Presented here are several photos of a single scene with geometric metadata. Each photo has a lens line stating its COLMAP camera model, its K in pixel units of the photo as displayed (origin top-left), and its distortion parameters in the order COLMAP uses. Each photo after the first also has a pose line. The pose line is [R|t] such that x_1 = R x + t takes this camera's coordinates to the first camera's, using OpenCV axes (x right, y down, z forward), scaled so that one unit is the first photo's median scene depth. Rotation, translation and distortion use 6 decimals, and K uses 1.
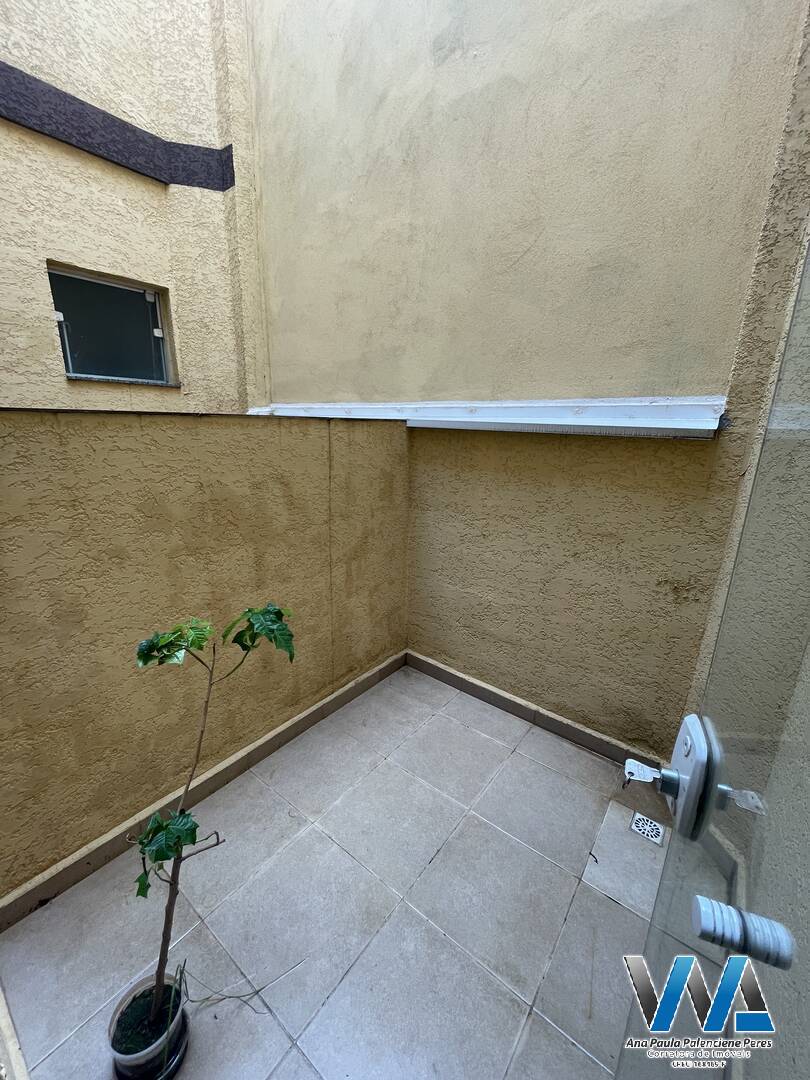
lens RADIAL K [[437.4, 0, 404.6], [0, 437.4, 545.0], [0, 0, 1]] dist [-0.000609, -0.000814]
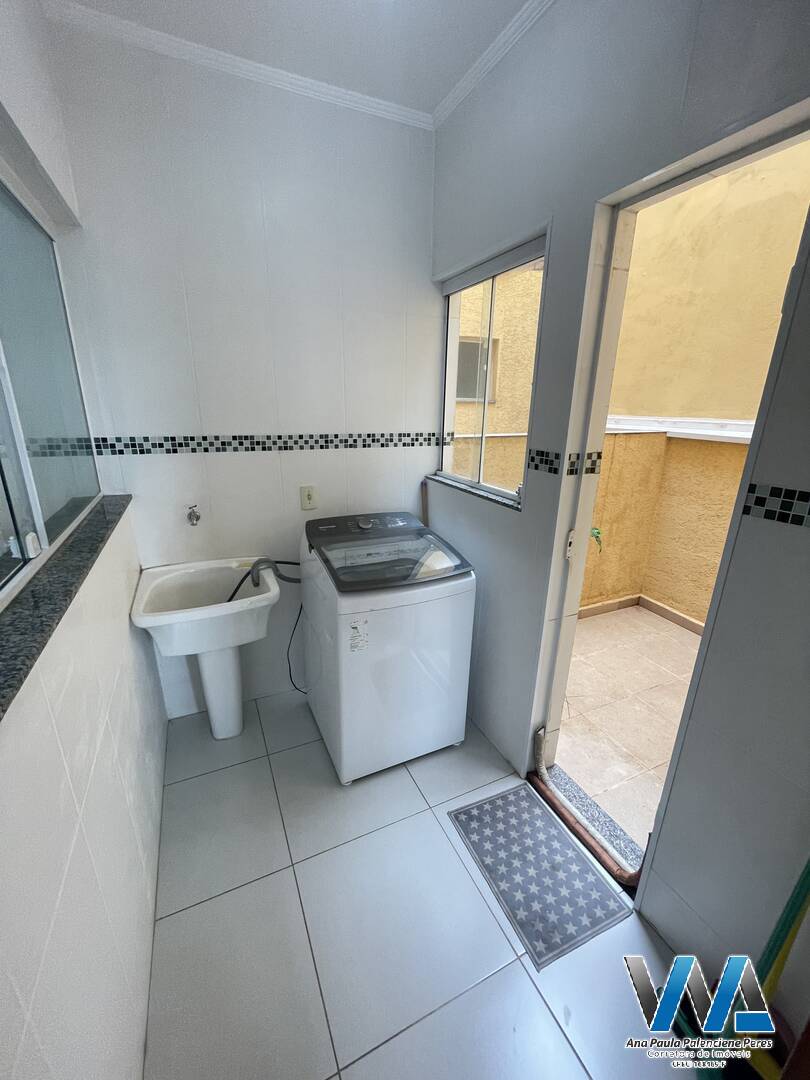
lens RADIAL K [[437.4, 0, 406.7], [0, 437.4, 543.6], [0, 0, 1]] dist [-0.000609, -0.000814]
pose [[0.890797, 0.130817, -0.435164, -0.083426], [-0.117633, 0.991407, 0.057232, 0.097745], [0.438911, 0.000208, 0.898531, -0.668116]]
